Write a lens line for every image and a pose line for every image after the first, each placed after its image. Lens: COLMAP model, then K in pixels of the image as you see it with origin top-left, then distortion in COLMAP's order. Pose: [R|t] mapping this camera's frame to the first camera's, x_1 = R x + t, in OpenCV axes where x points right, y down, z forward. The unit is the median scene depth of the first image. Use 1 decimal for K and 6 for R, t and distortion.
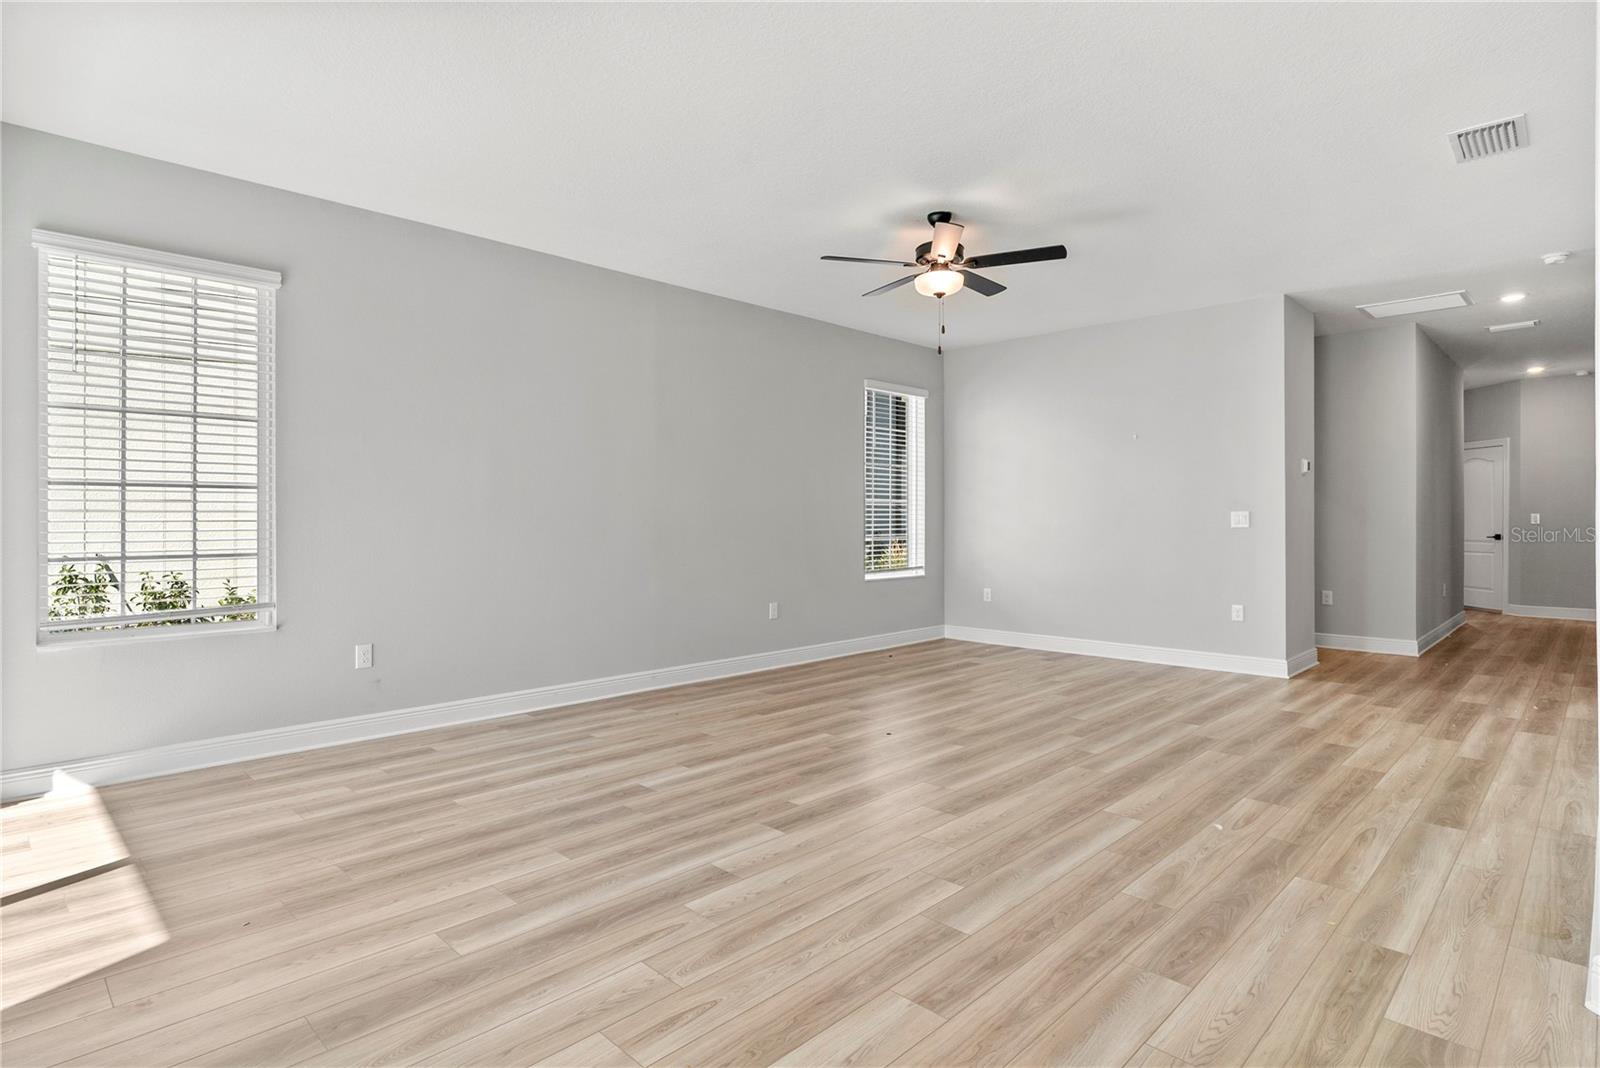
lens RADIAL K [[832.9, 0, 802.9], [0, 832.9, 523.9], [0, 0, 1]] dist [-0.003521, 0.002650]
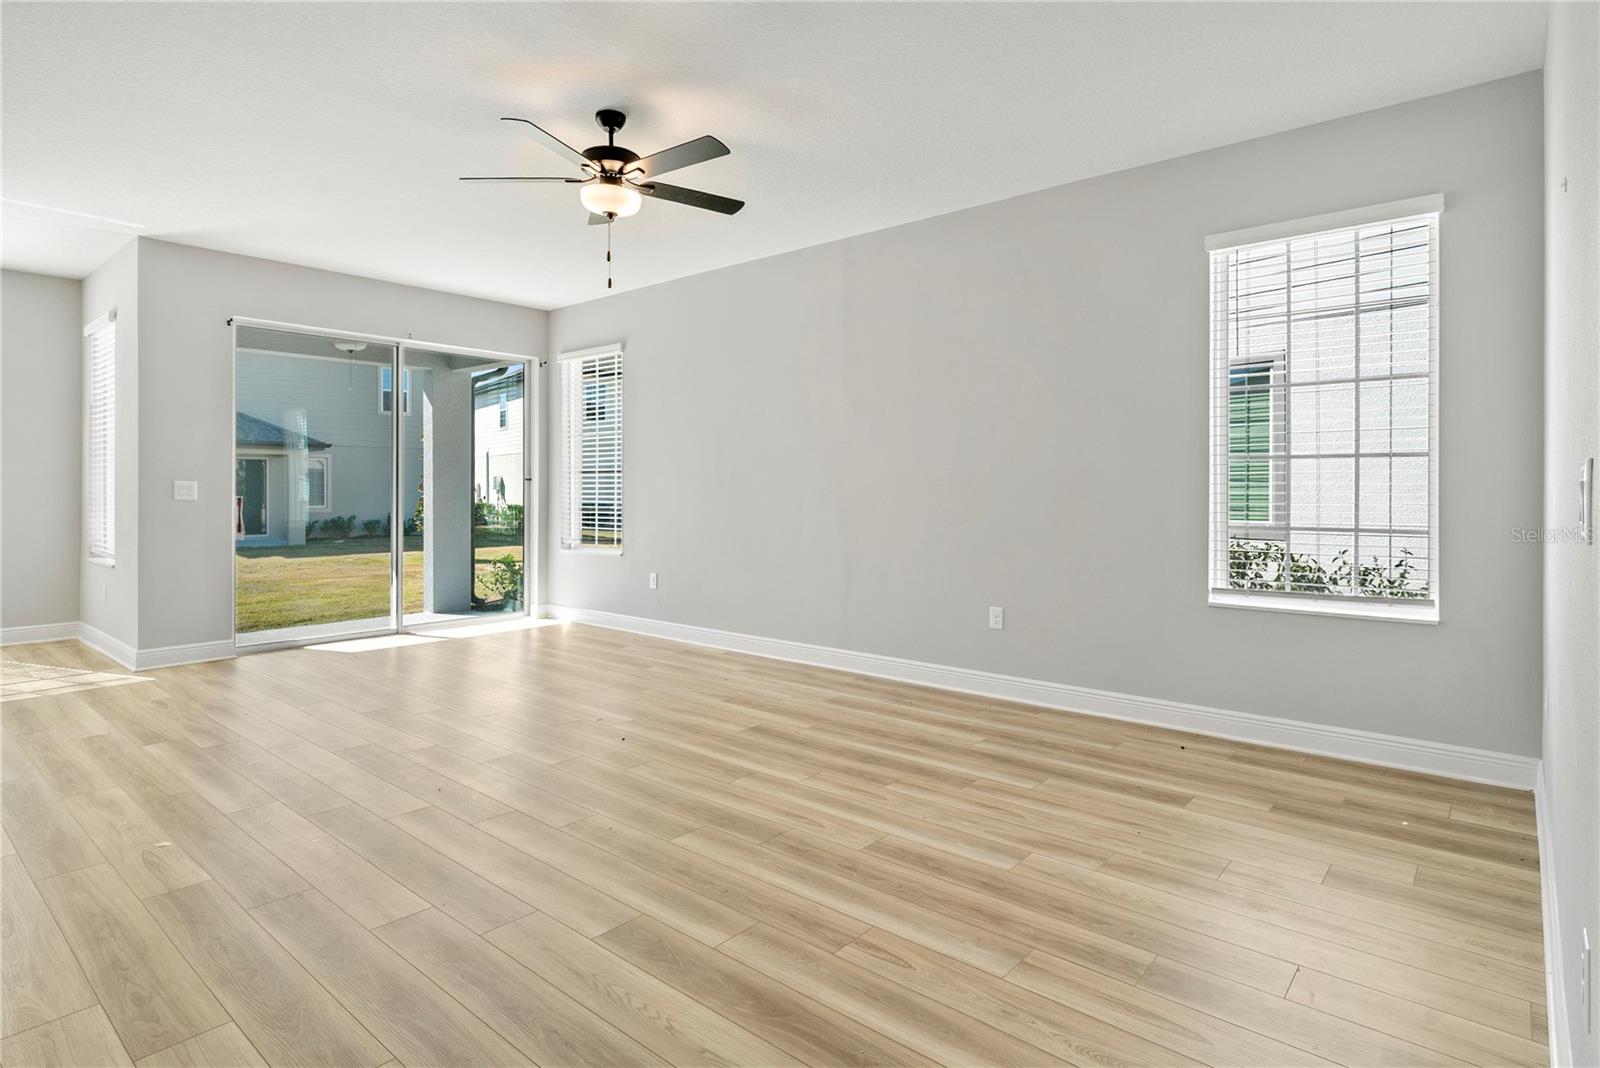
lens RADIAL K [[832.9, 0, 767.0], [0, 832.9, 488.9], [0, 0, 1]] dist [-0.003521, 0.002650]
pose [[0.052722, 0.001145, -0.998609, 1.143023], [-0.006386, 0.999979, 0.000809, -0.011351], [0.998589, 0.006335, 0.052728, 1.290013]]
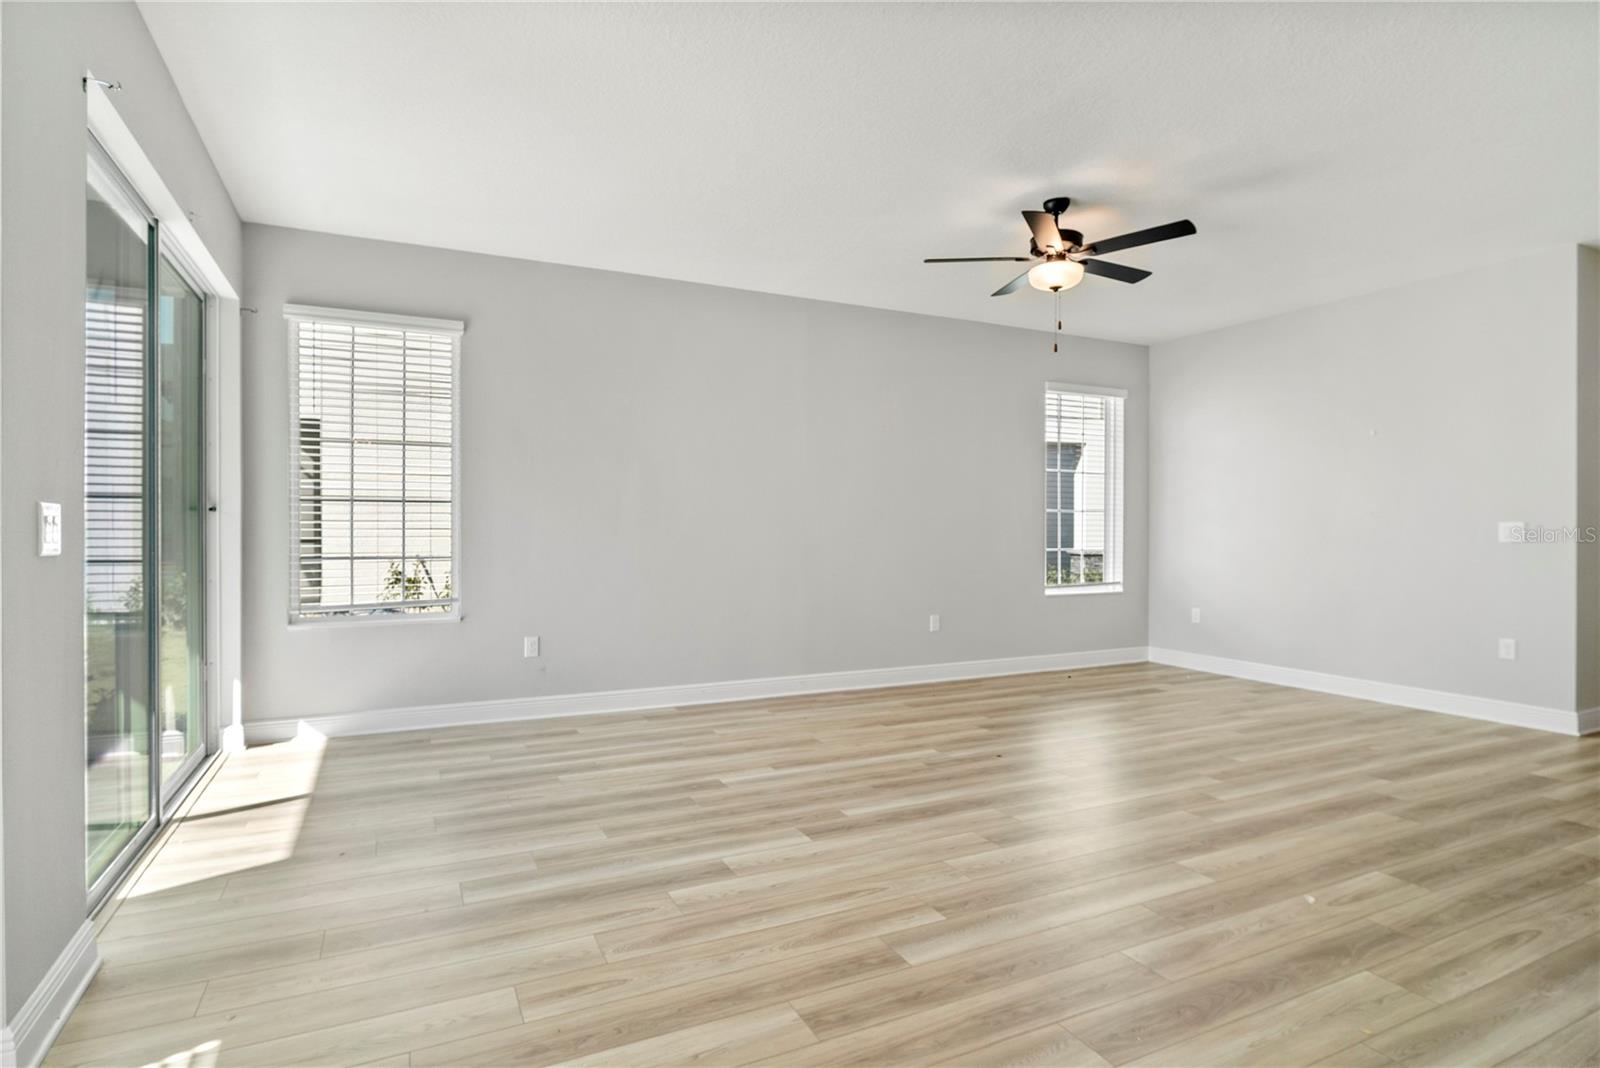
lens RADIAL K [[832.9, 0, 800.9], [0, 832.9, 539.4], [0, 0, 1]] dist [-0.003521, 0.002650]
pose [[0.943294, 0.007173, -0.331880, 0.237742], [-0.005244, 0.999964, 0.006708, -0.000028], [0.331916, -0.004587, 0.943298, 0.036469]]
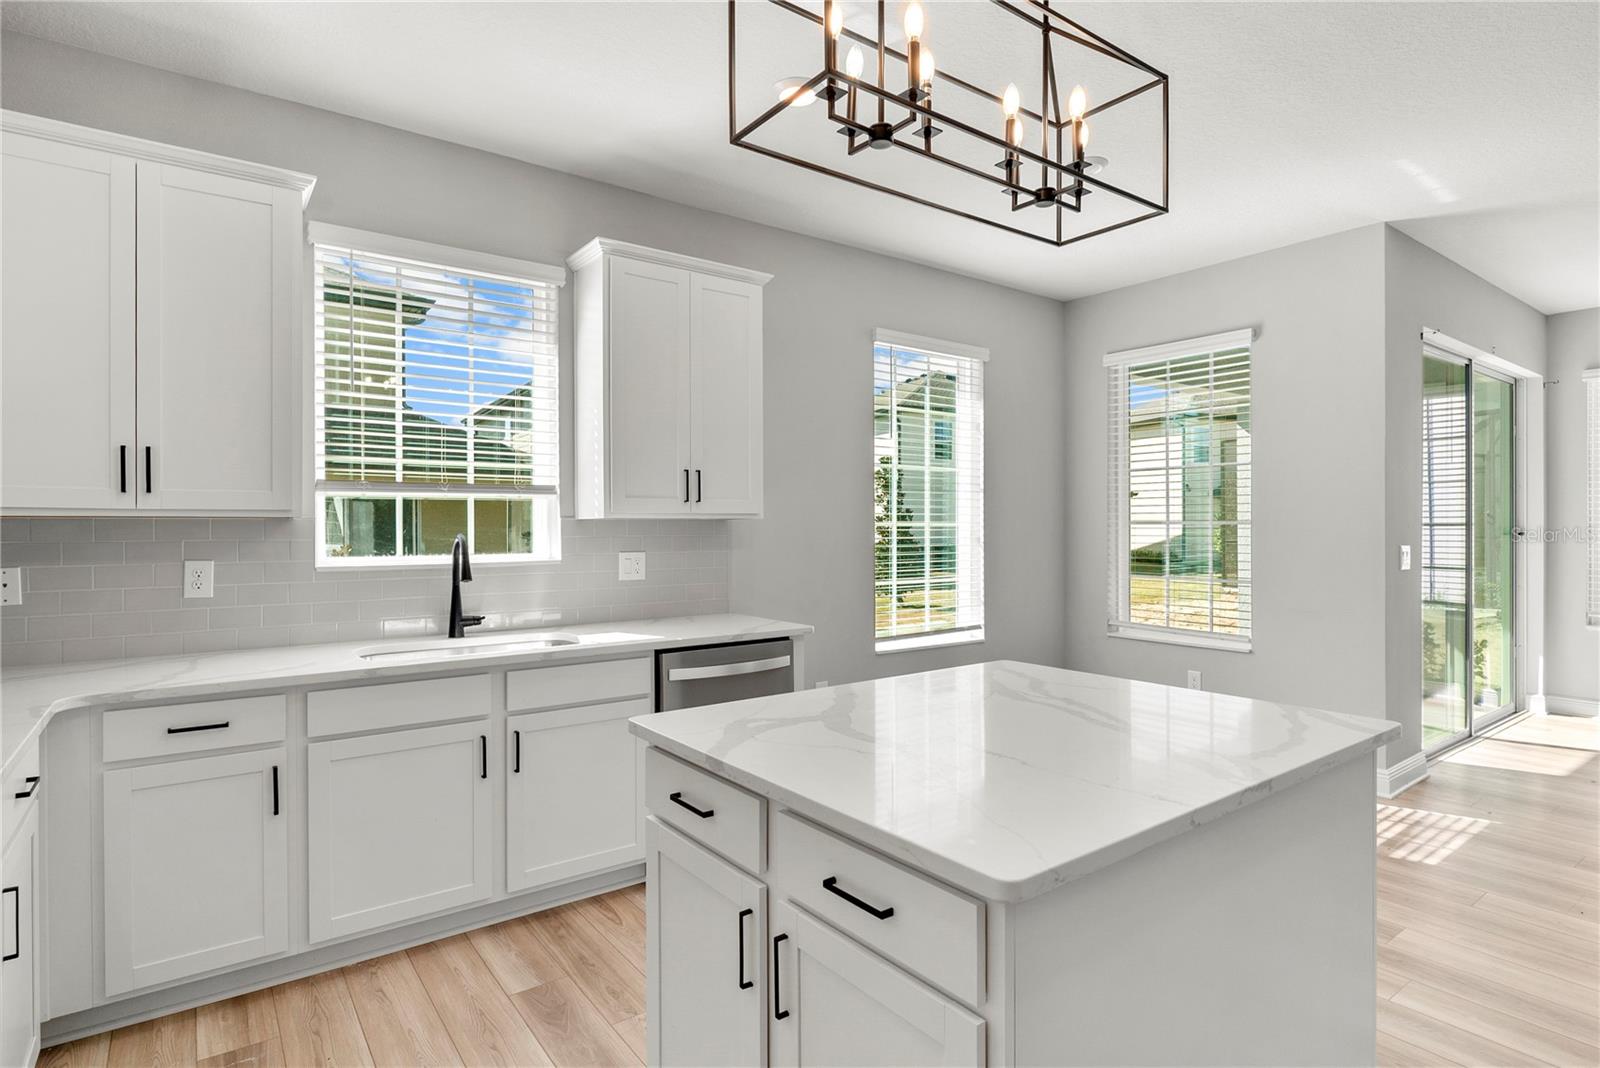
lens RADIAL K [[832.9, 0, 799.1], [0, 832.9, 528.3], [0, 0, 1]] dist [-0.003521, 0.002650]
pose [[-0.151629, 0.003947, -0.988430, 0.833593], [0.000142, 0.999992, 0.003971, -0.045340], [0.988438, 0.000462, -0.151628, -0.252206]]
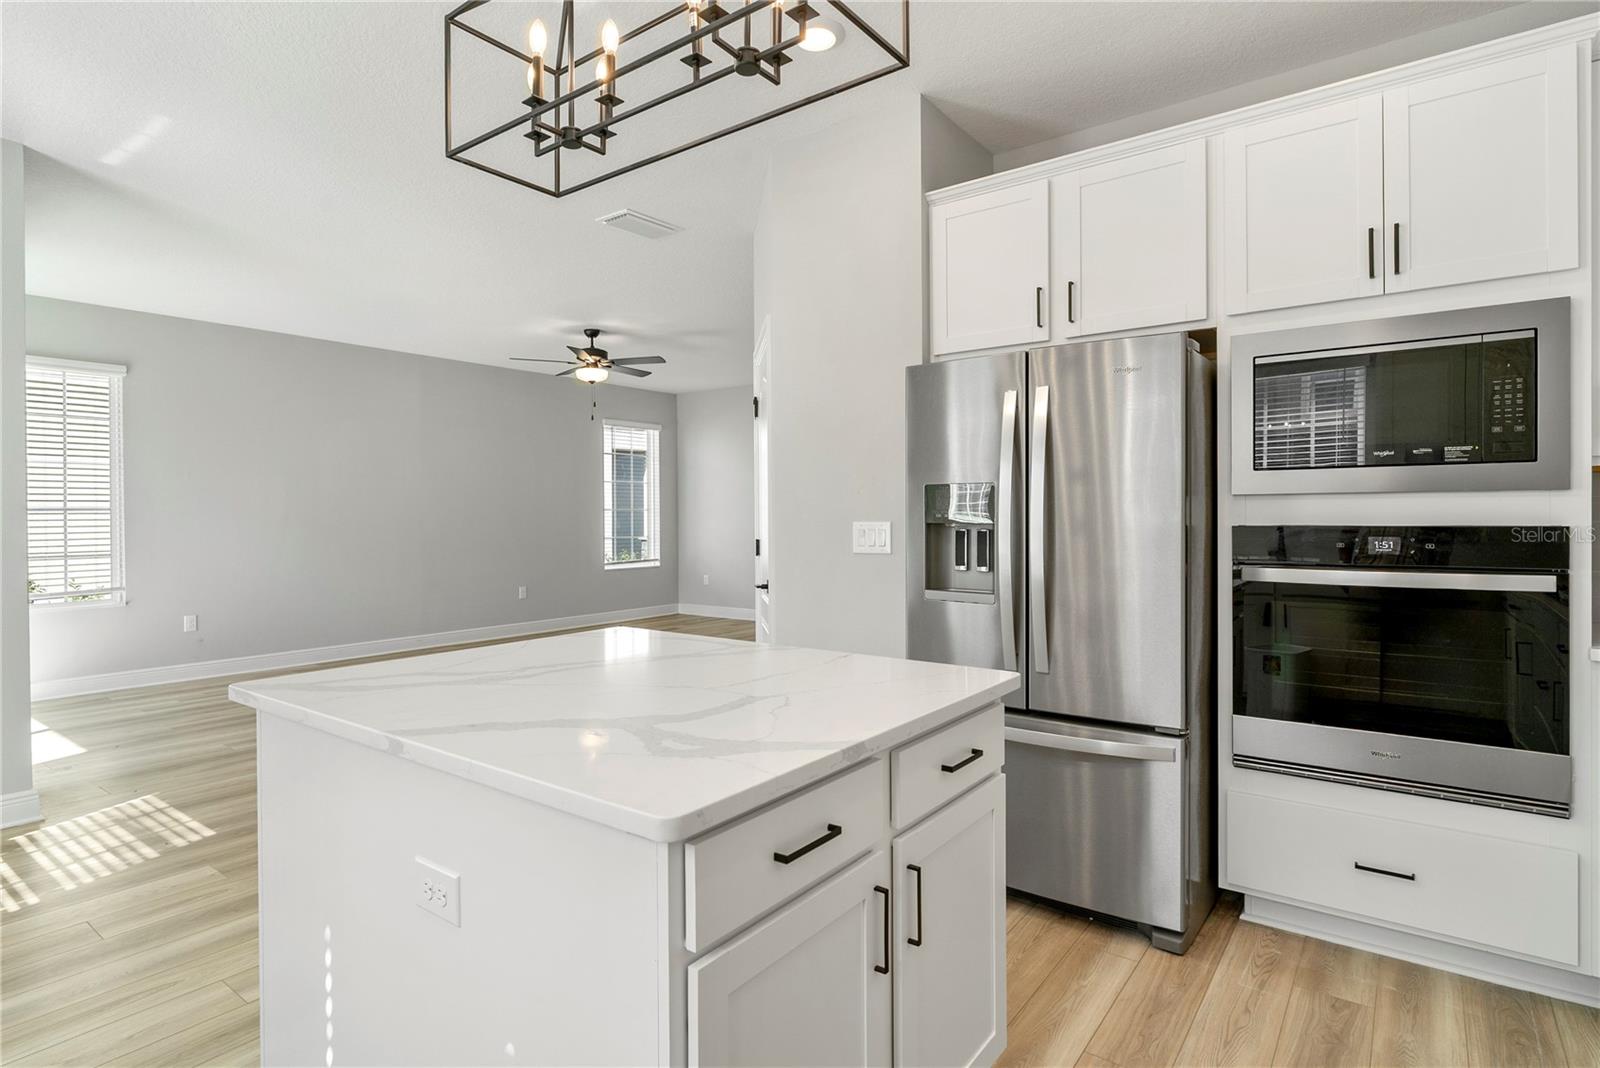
lens RADIAL K [[832.9, 0, 795.0], [0, 832.9, 522.2], [0, 0, 1]] dist [-0.003521, 0.002650]
pose [[0.991841, -0.005205, 0.127378, 0.390654], [0.004719, 0.999980, 0.004113, -0.023326], [-0.127397, -0.003478, 0.991846, -0.668664]]
